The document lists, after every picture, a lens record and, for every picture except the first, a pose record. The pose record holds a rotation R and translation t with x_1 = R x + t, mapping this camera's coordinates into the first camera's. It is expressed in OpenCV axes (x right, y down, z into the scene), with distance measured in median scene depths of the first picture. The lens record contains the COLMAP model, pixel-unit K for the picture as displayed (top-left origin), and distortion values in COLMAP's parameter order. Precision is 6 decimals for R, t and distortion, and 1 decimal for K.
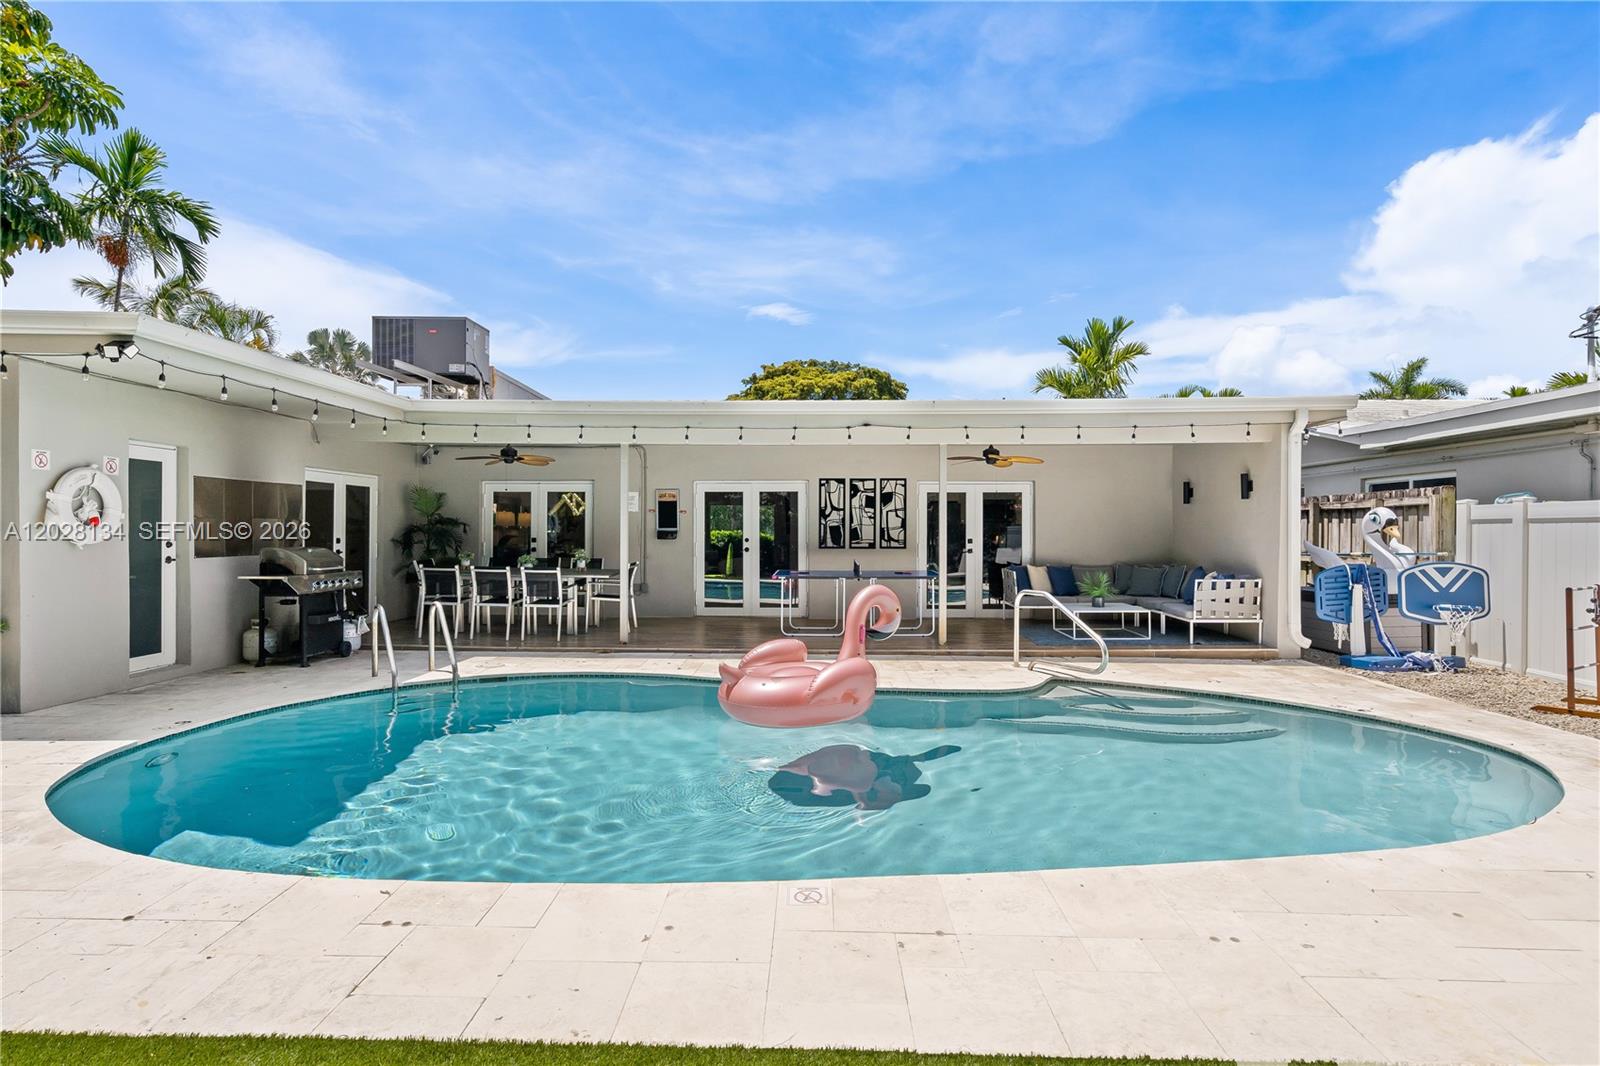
lens RADIAL K [[835.6, 0, 799.1], [0, 835.6, 534.2], [0, 0, 1]] dist [0.000185, -0.000004]
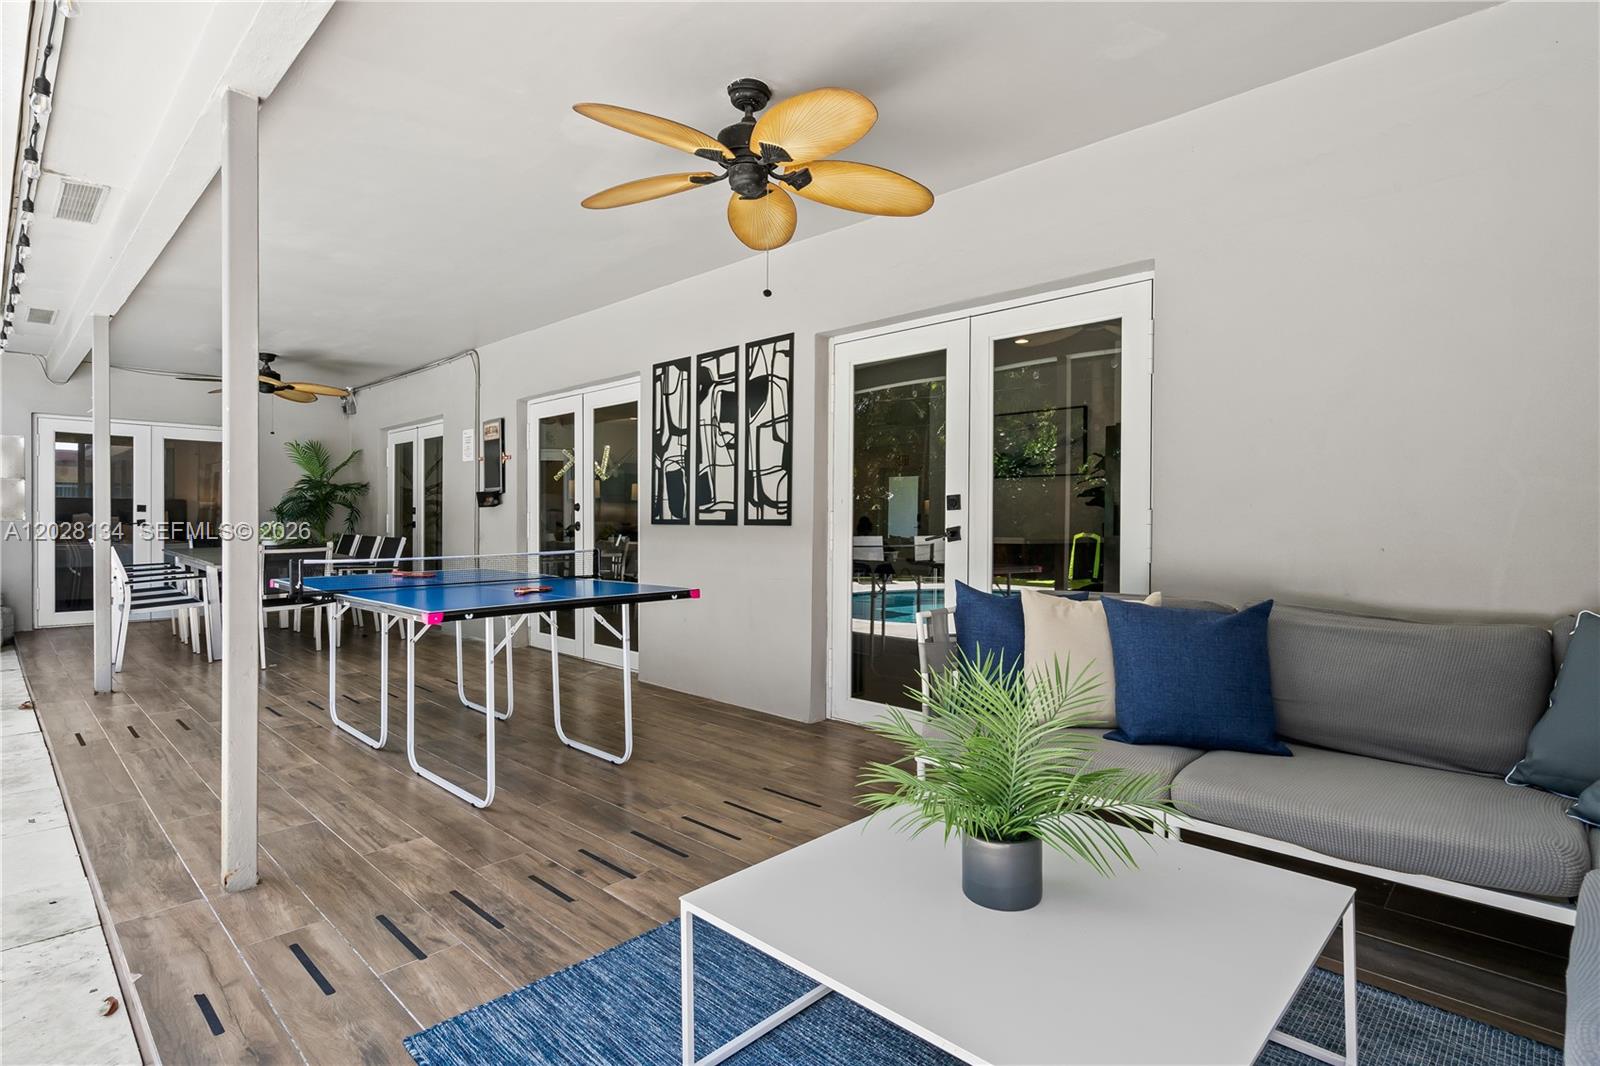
lens RADIAL K [[786.3, 0, 800.3], [0, 786.3, 531.4], [0, 0, 1]] dist [0.009759, 0.000852]
pose [[0.732555, 0.012542, -0.680592, 0.364920], [-0.007226, 0.999917, 0.010649, 0.016251], [0.680669, -0.002883, 0.732585, 0.748845]]
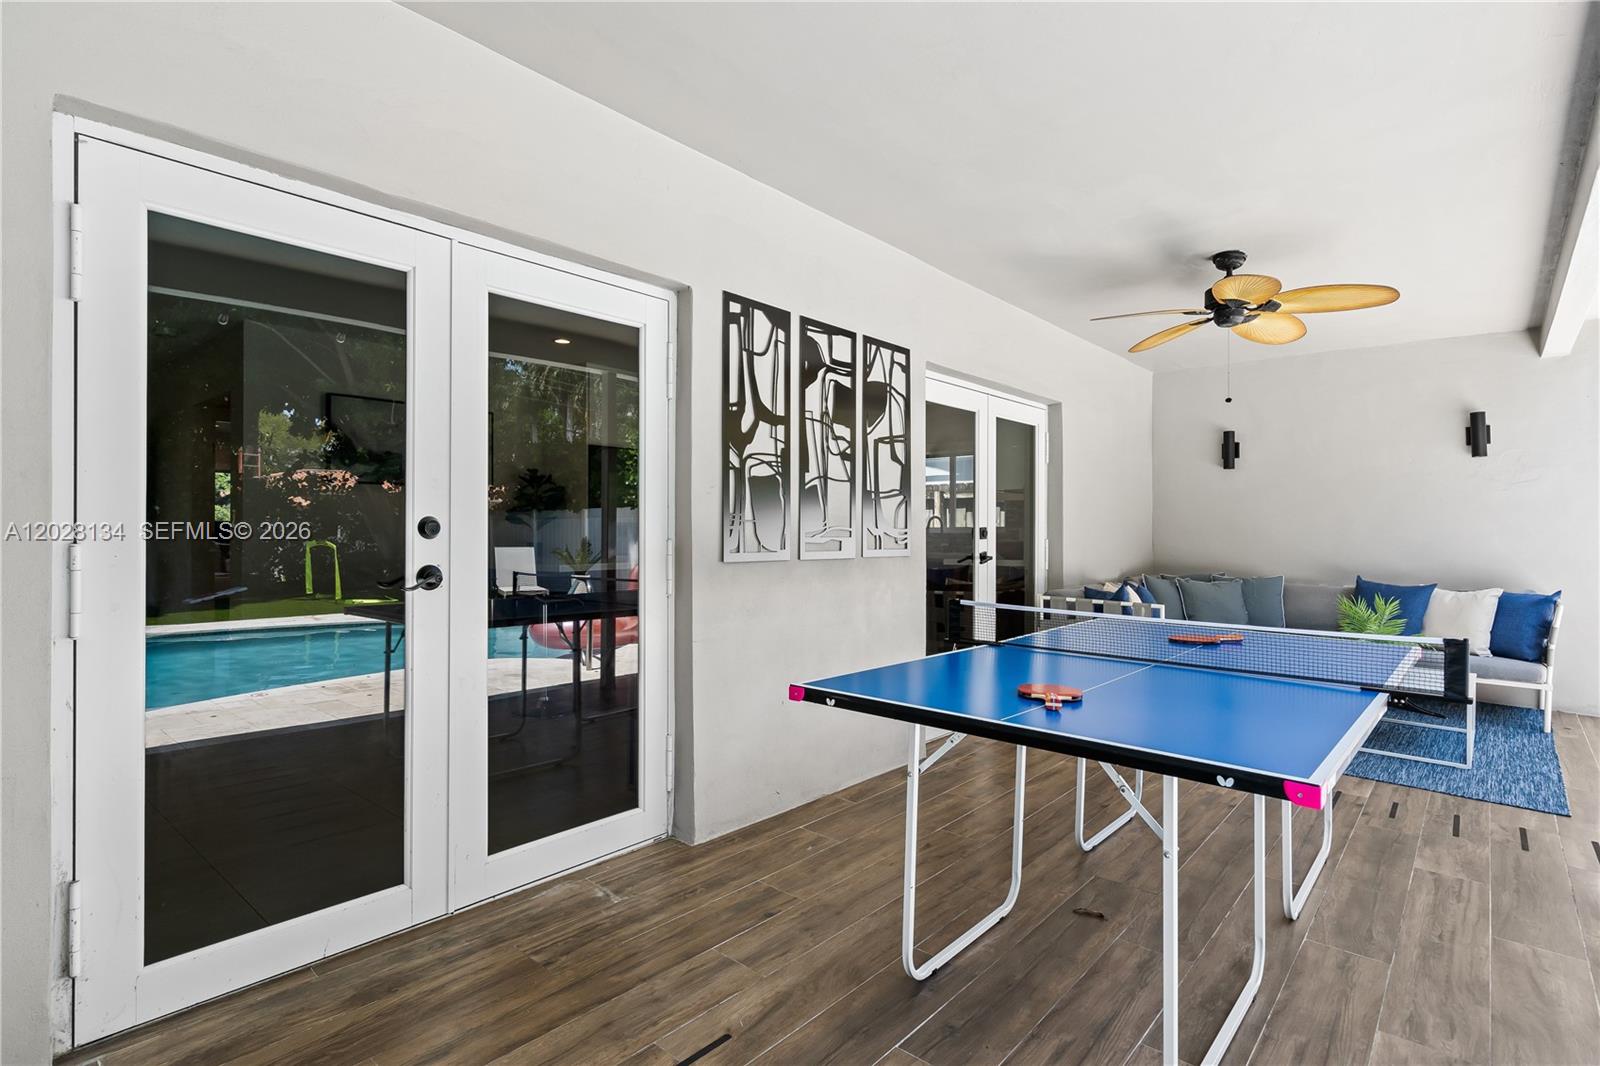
lens RADIAL K [[786.3, 0, 792.7], [0, 786.3, 529.8], [0, 0, 1]] dist [0.009759, 0.000852]
pose [[0.650159, 0.004219, 0.759786, -0.147393], [-0.003750, 0.999990, -0.002344, 0.007990], [-0.759789, -0.001325, 0.650169, 0.825324]]
